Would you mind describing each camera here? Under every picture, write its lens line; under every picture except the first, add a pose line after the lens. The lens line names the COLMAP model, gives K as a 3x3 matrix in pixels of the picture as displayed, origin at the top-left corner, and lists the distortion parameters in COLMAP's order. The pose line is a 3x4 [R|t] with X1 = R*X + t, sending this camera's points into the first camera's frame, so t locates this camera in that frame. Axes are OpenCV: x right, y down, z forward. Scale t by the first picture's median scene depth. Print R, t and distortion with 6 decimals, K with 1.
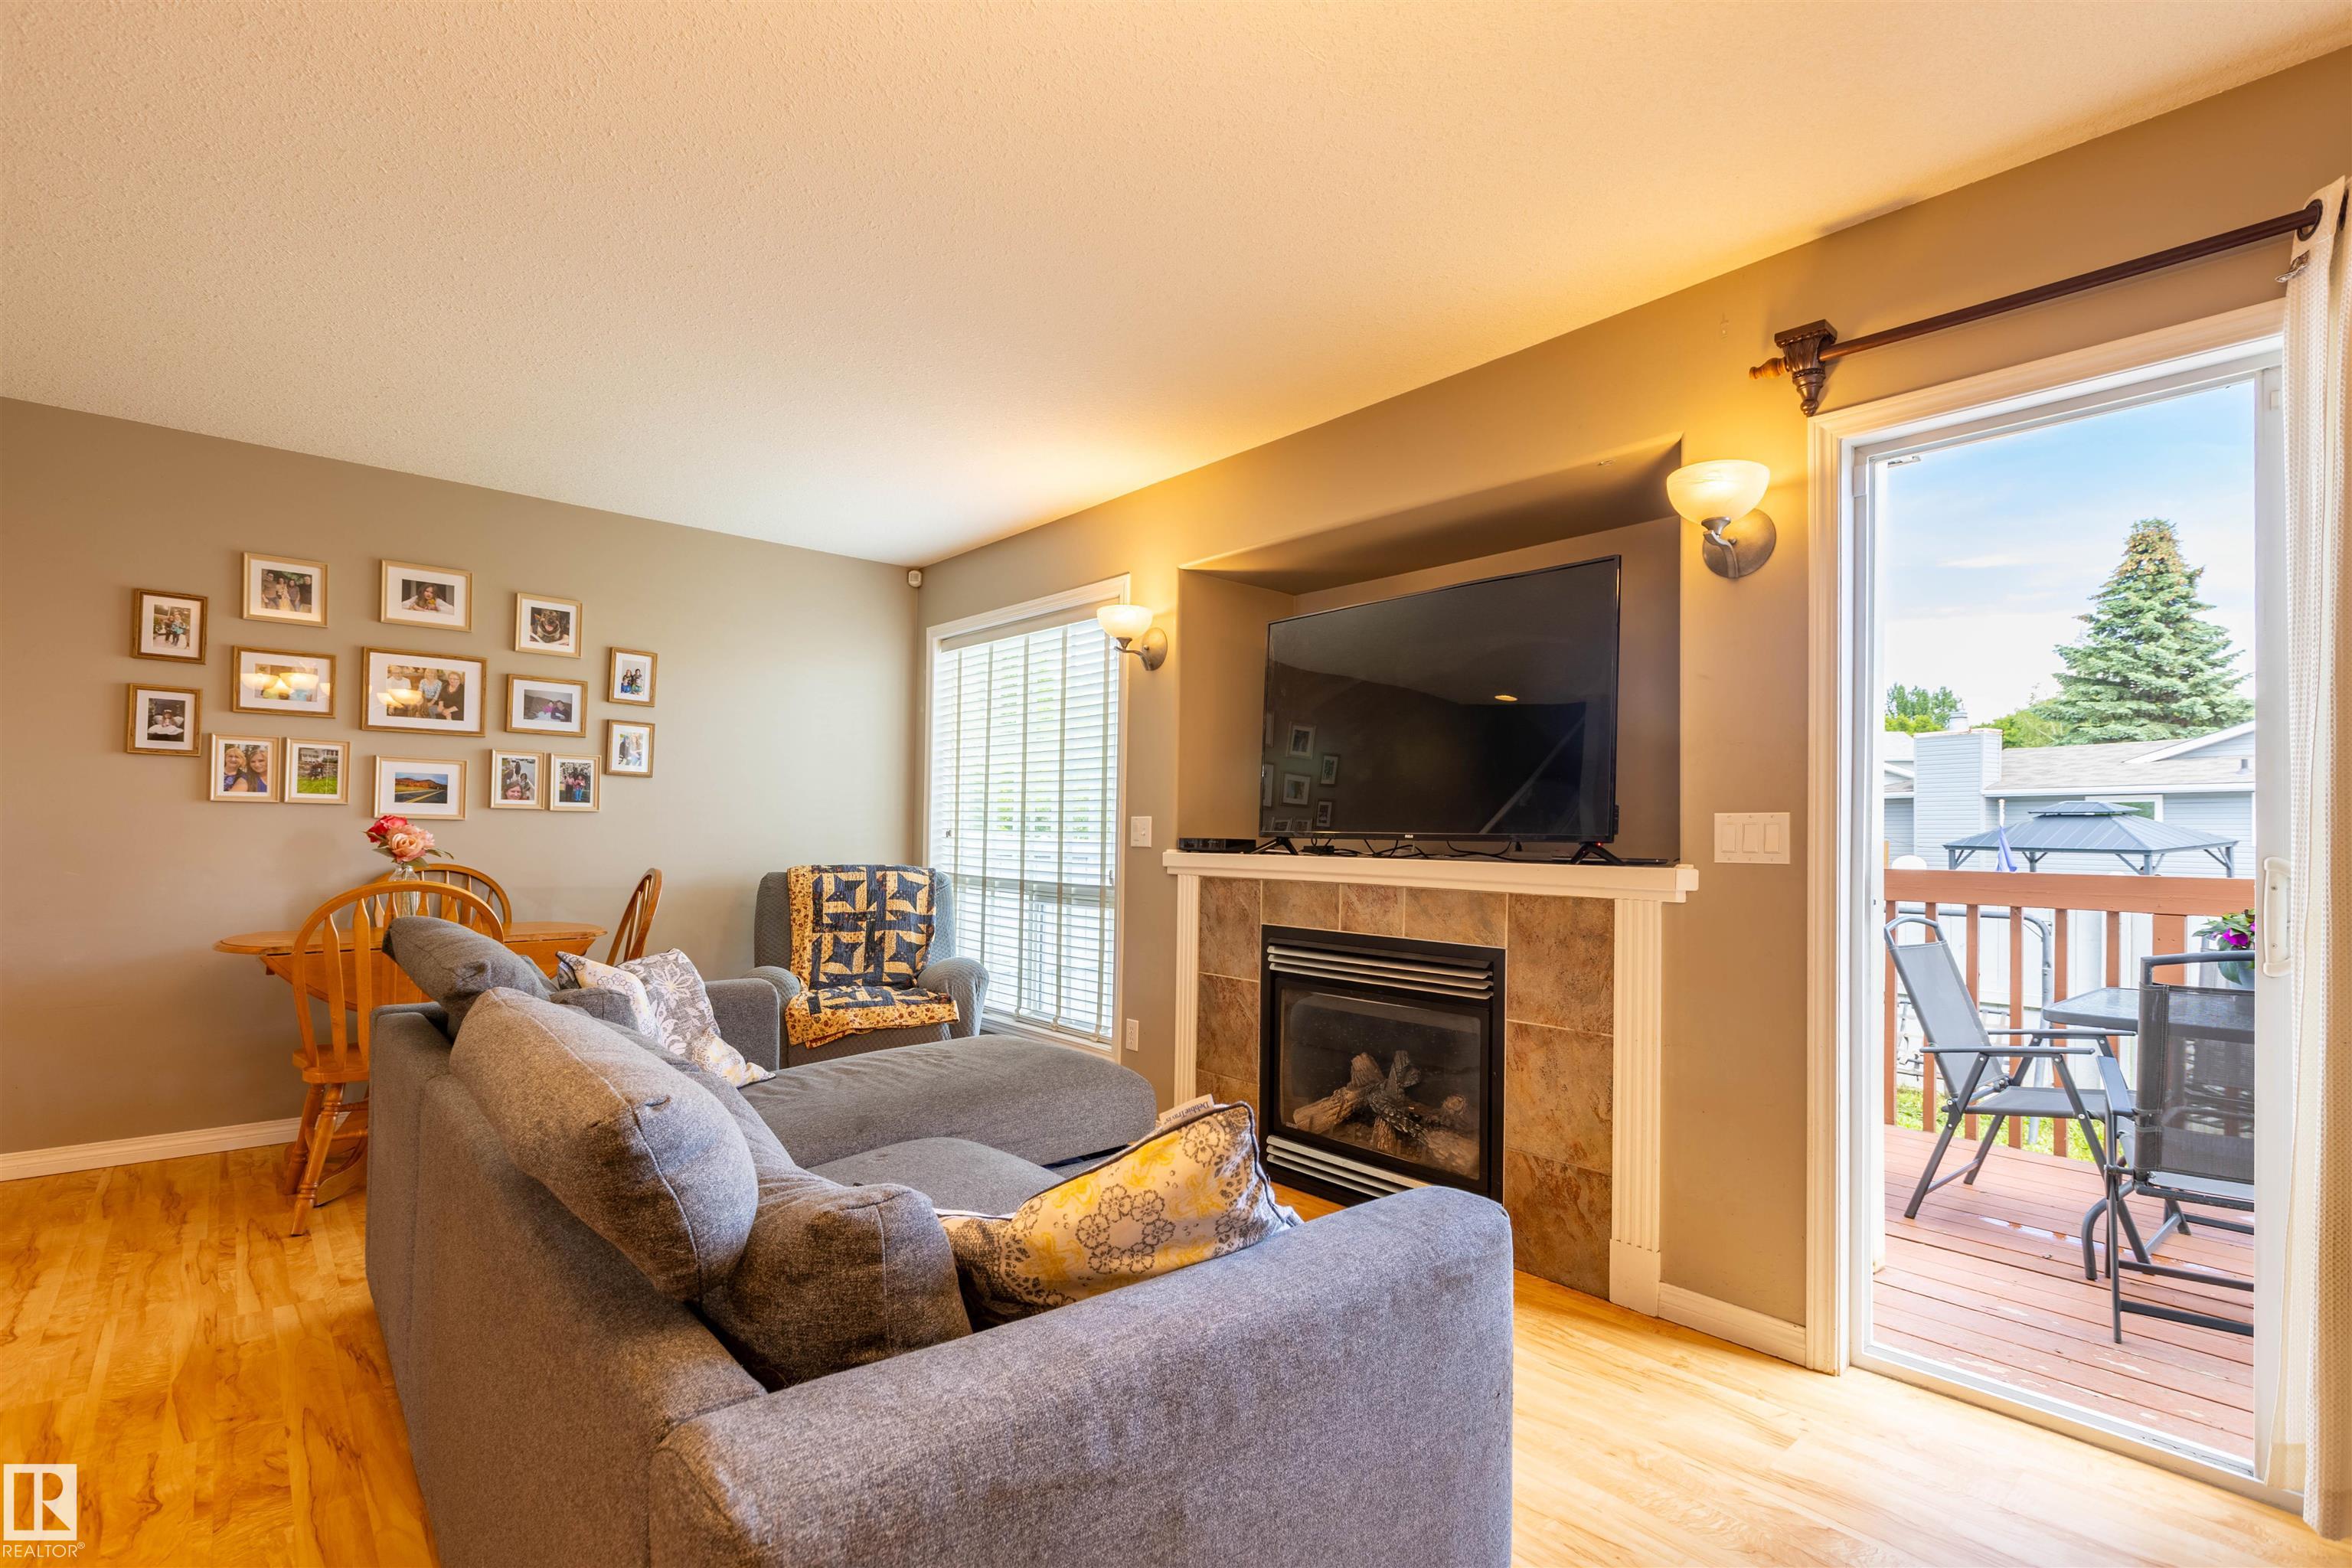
lens RADIAL K [[1097.7, 0, 1176.0], [0, 1097.7, 823.4], [0, 0, 1]] dist [-0.001225, -0.000496]
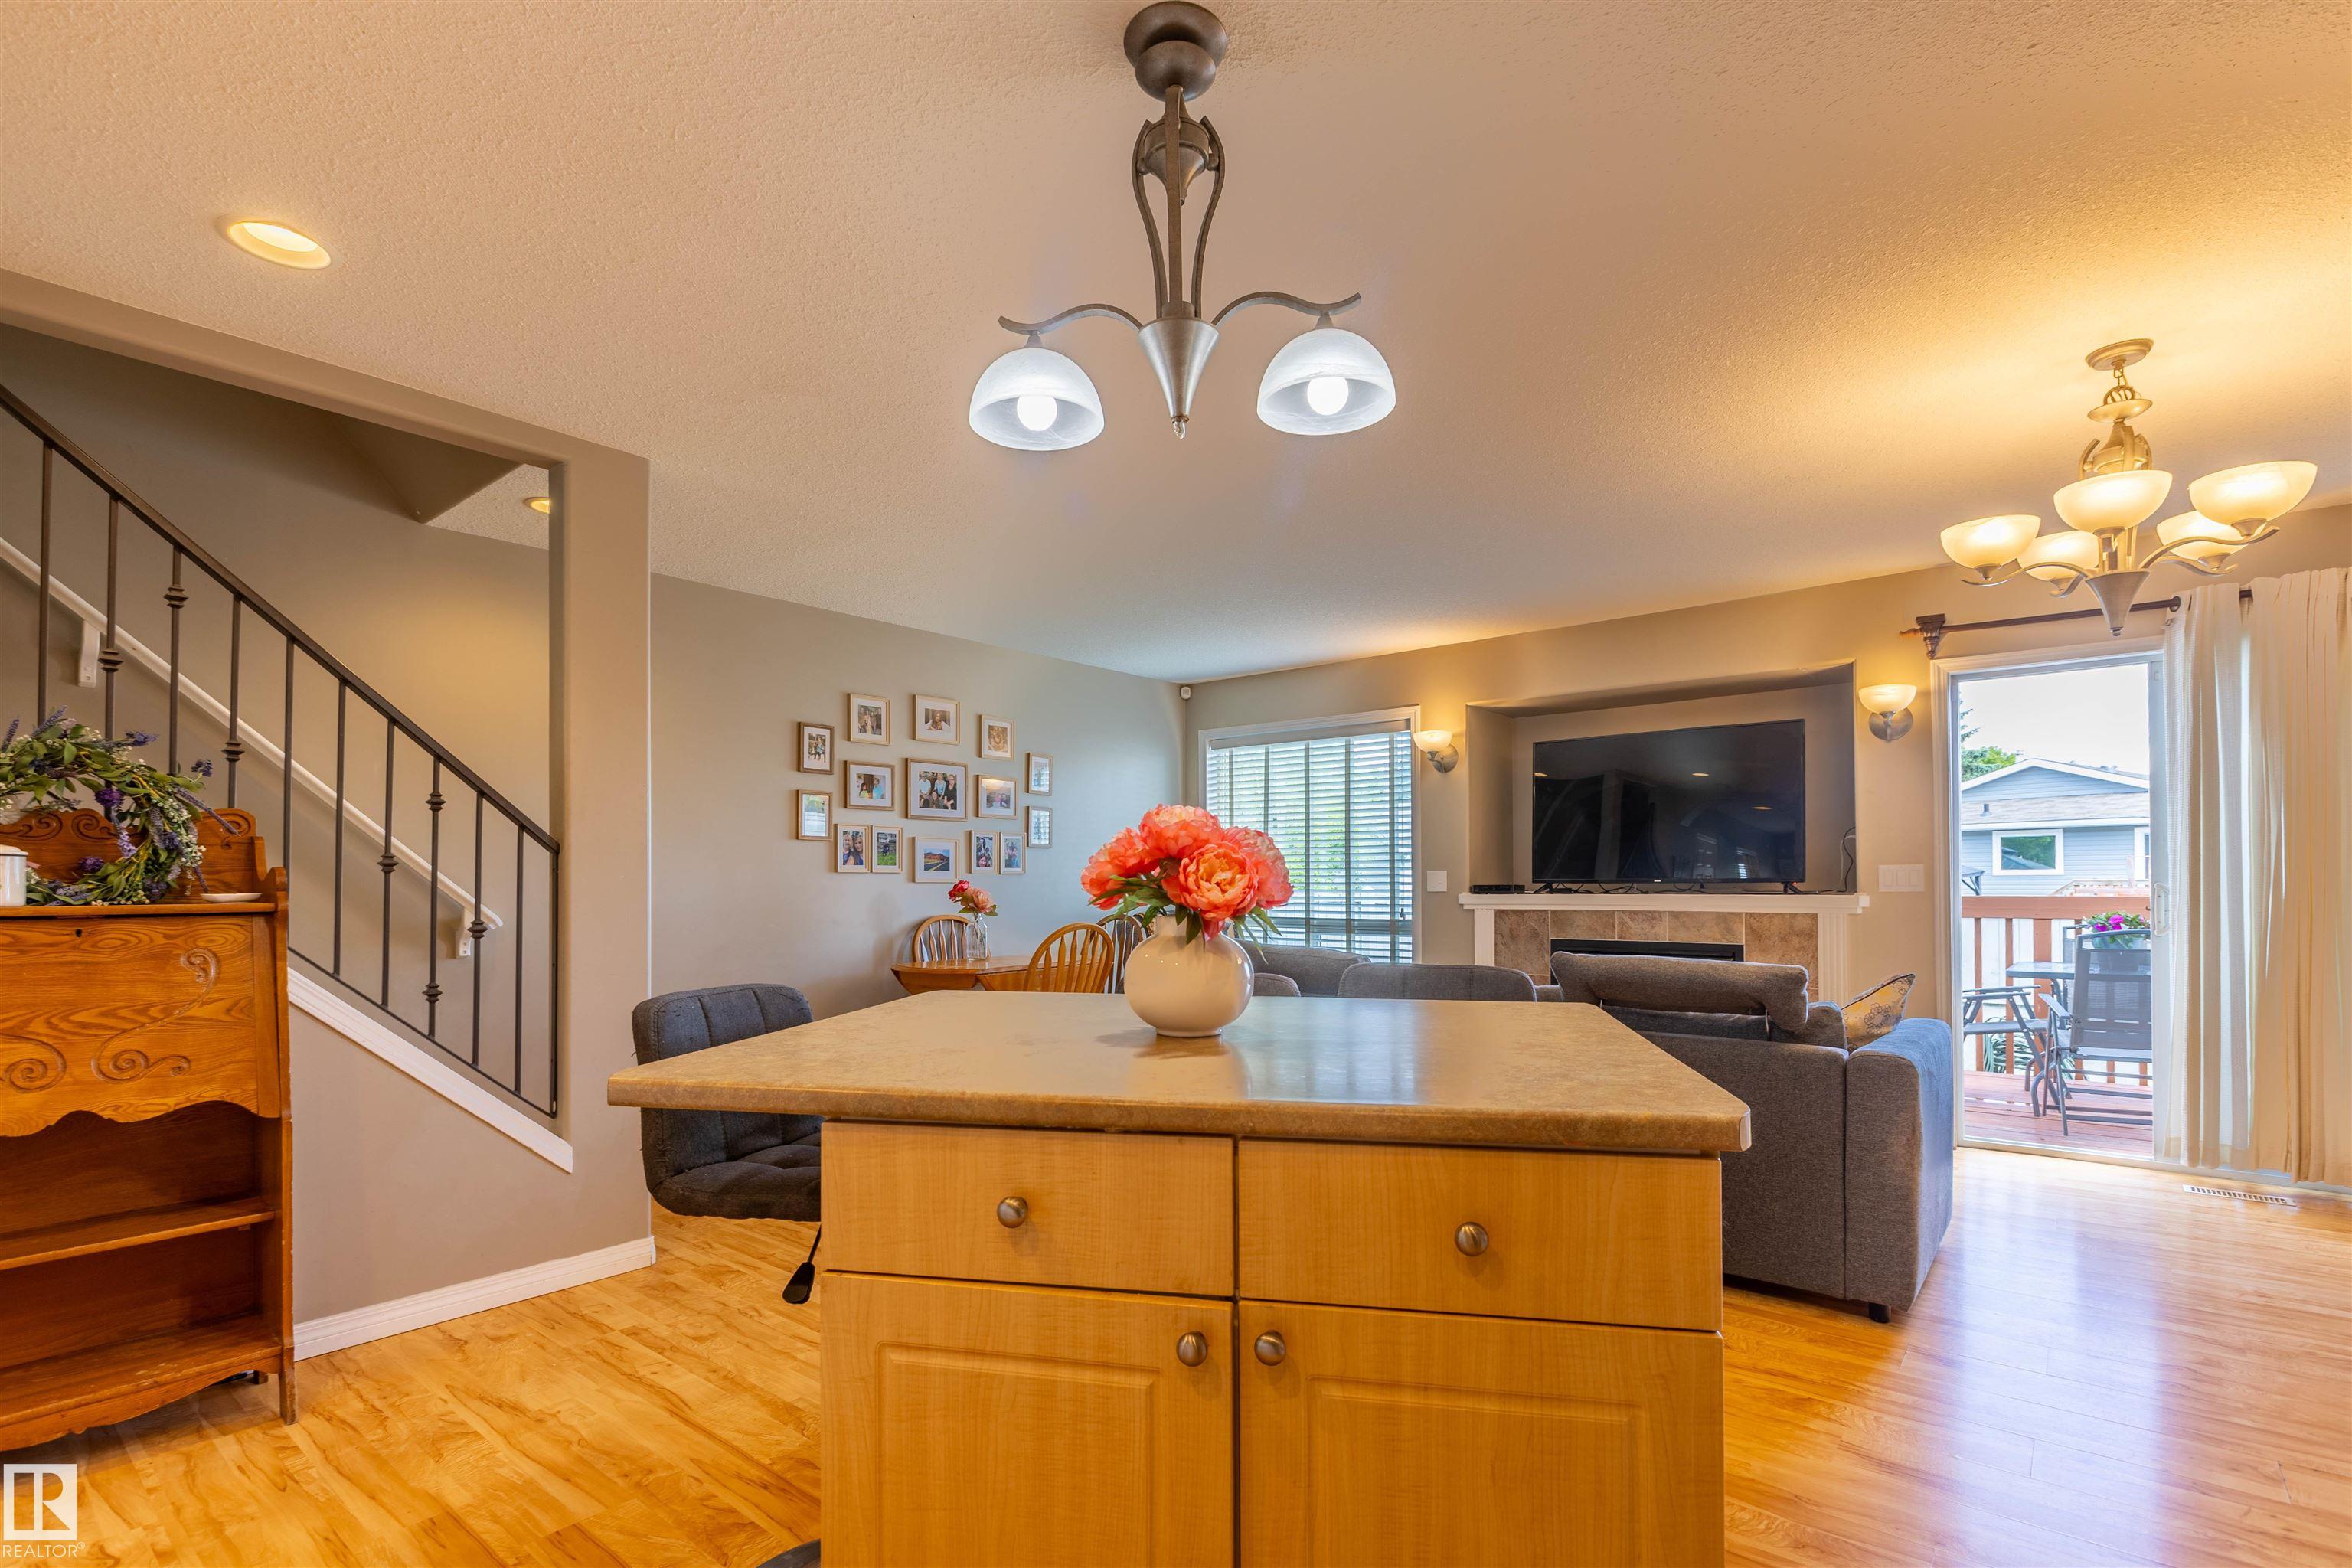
lens RADIAL K [[1119.4, 0, 1169.8], [0, 1119.4, 885.2], [0, 0, 1]] dist [0.001330, 0.000064]
pose [[0.986403, -0.020742, 0.163029, -0.643044], [0.018574, 0.999718, 0.014813, -0.016416], [-0.163291, -0.011583, 0.986510, -0.437734]]
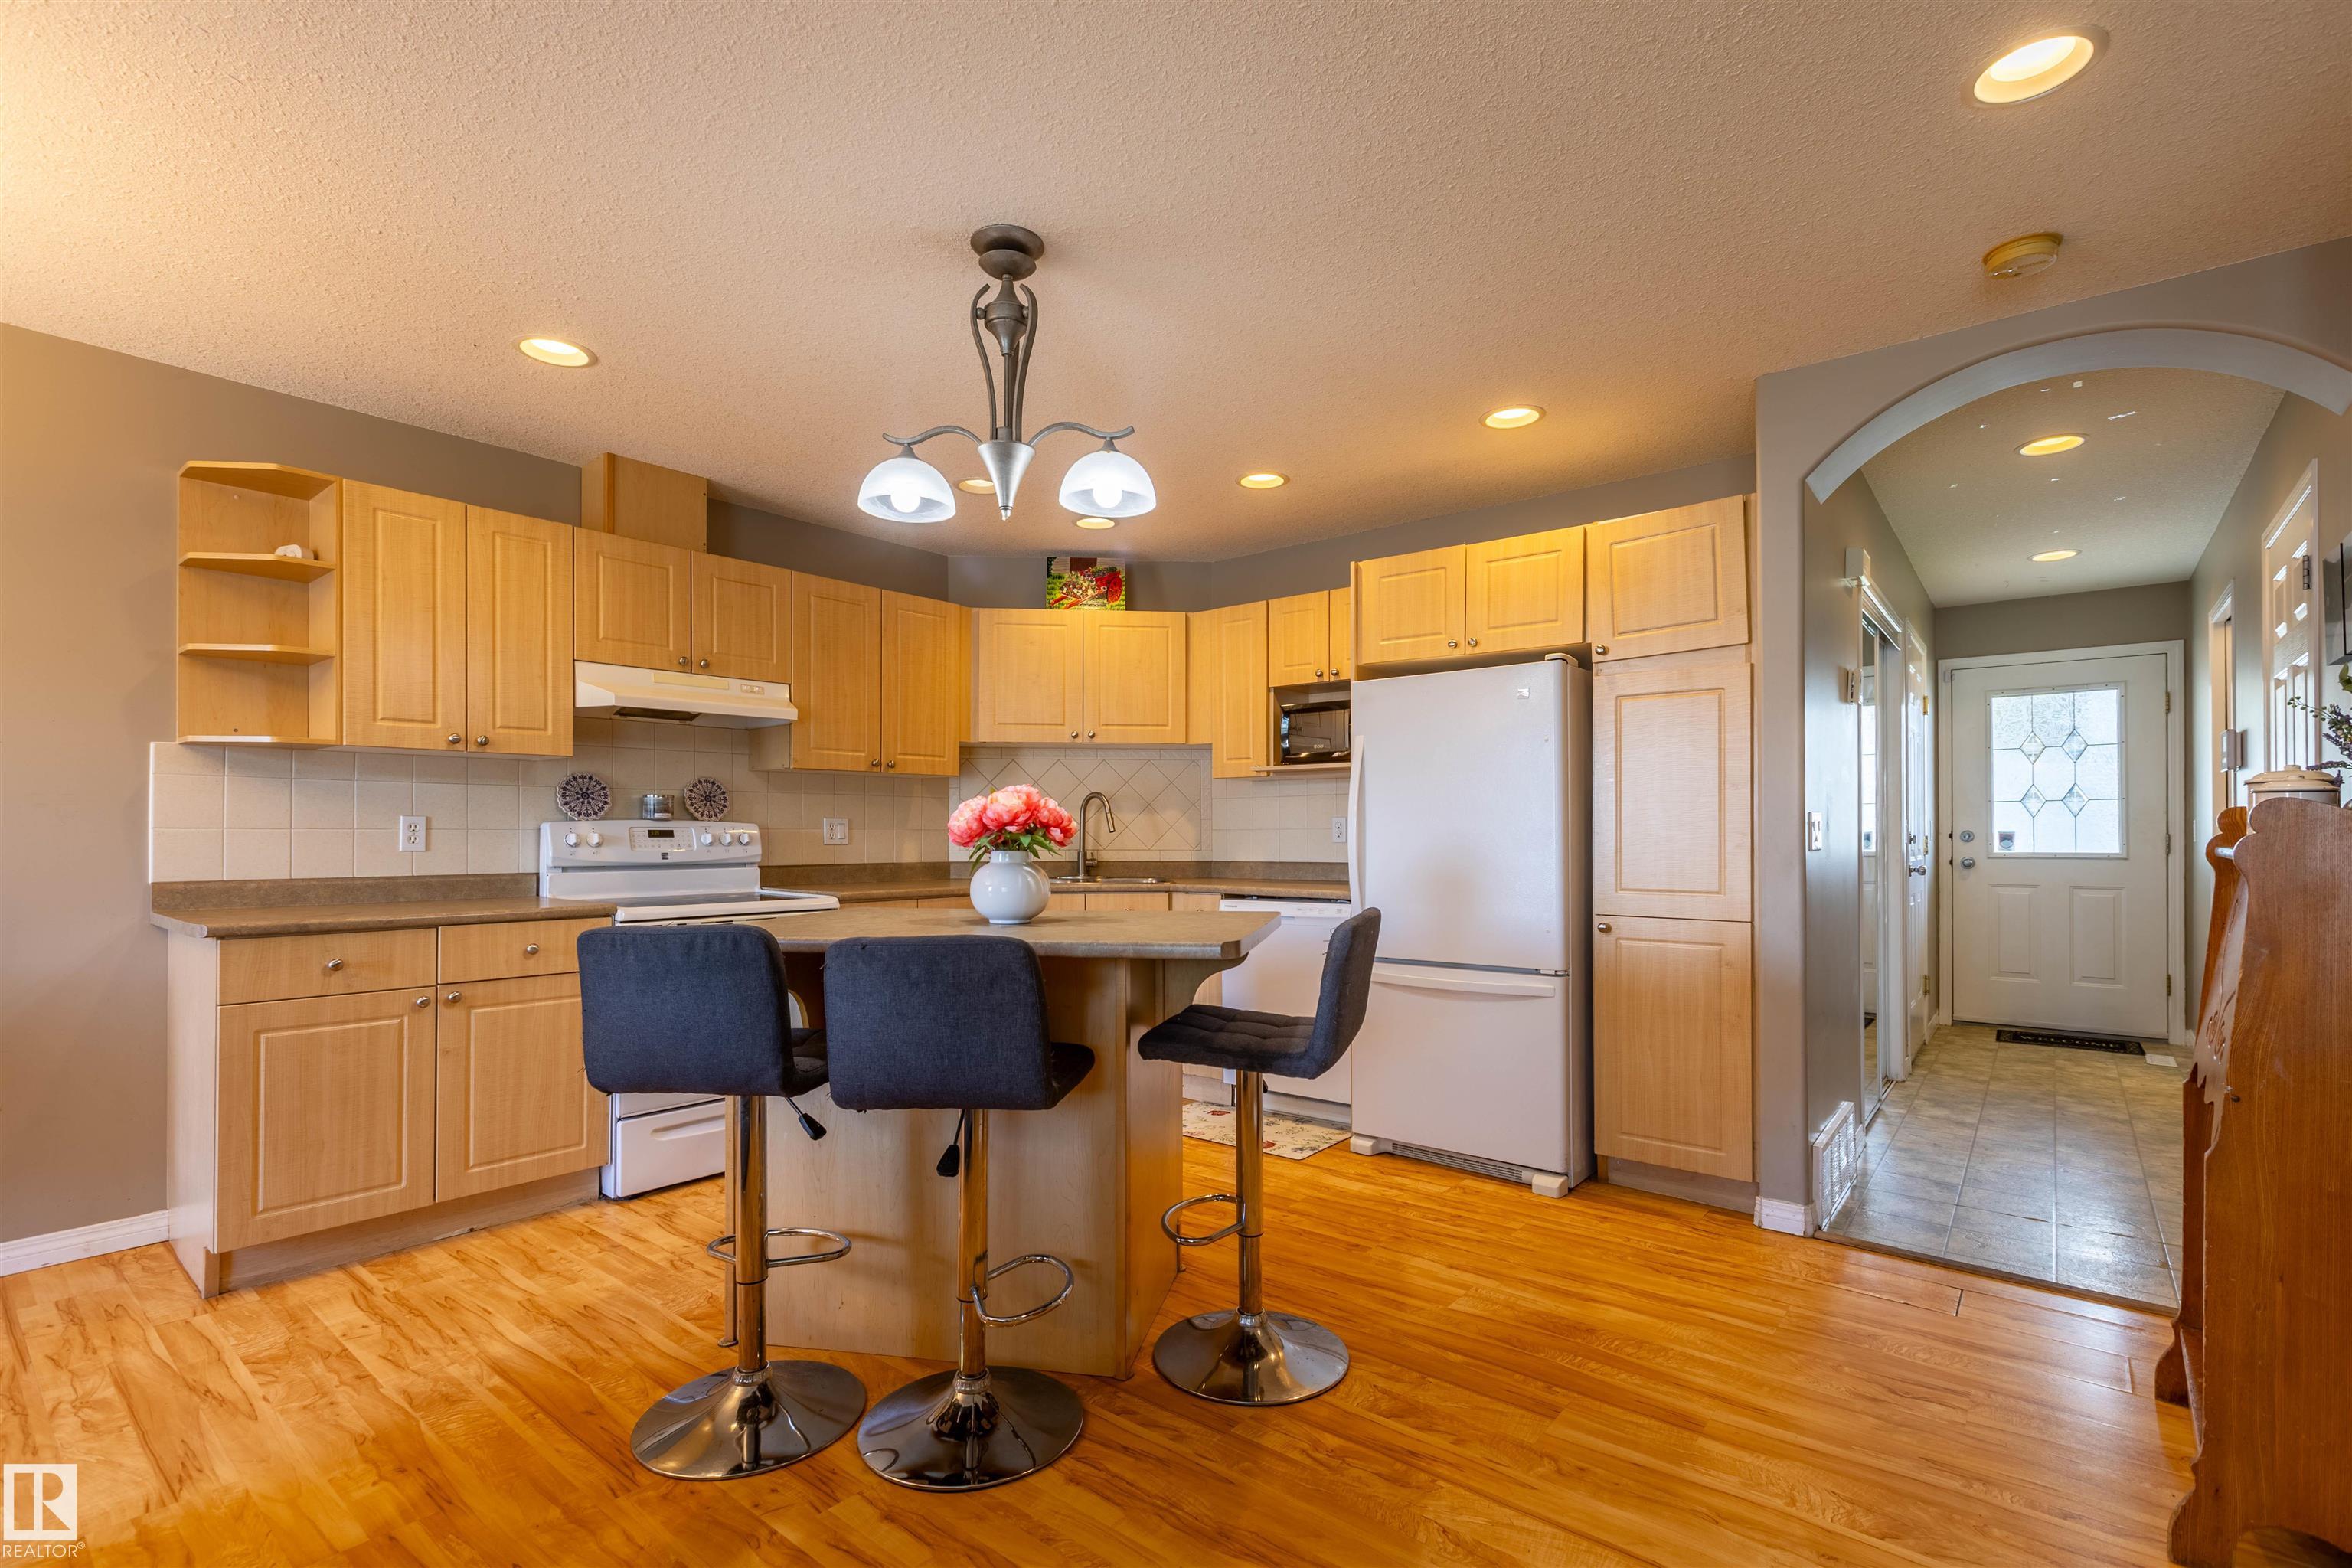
lens RADIAL K [[1071.7, 0, 1152.6], [0, 1071.7, 825.0], [0, 0, 1]] dist [0.000591, 0.000241]
pose [[-0.987406, -0.014097, -0.157576, -0.553604], [-0.011175, 0.999749, -0.019410, -0.001772], [0.157810, -0.017405, -0.987316, 0.580823]]
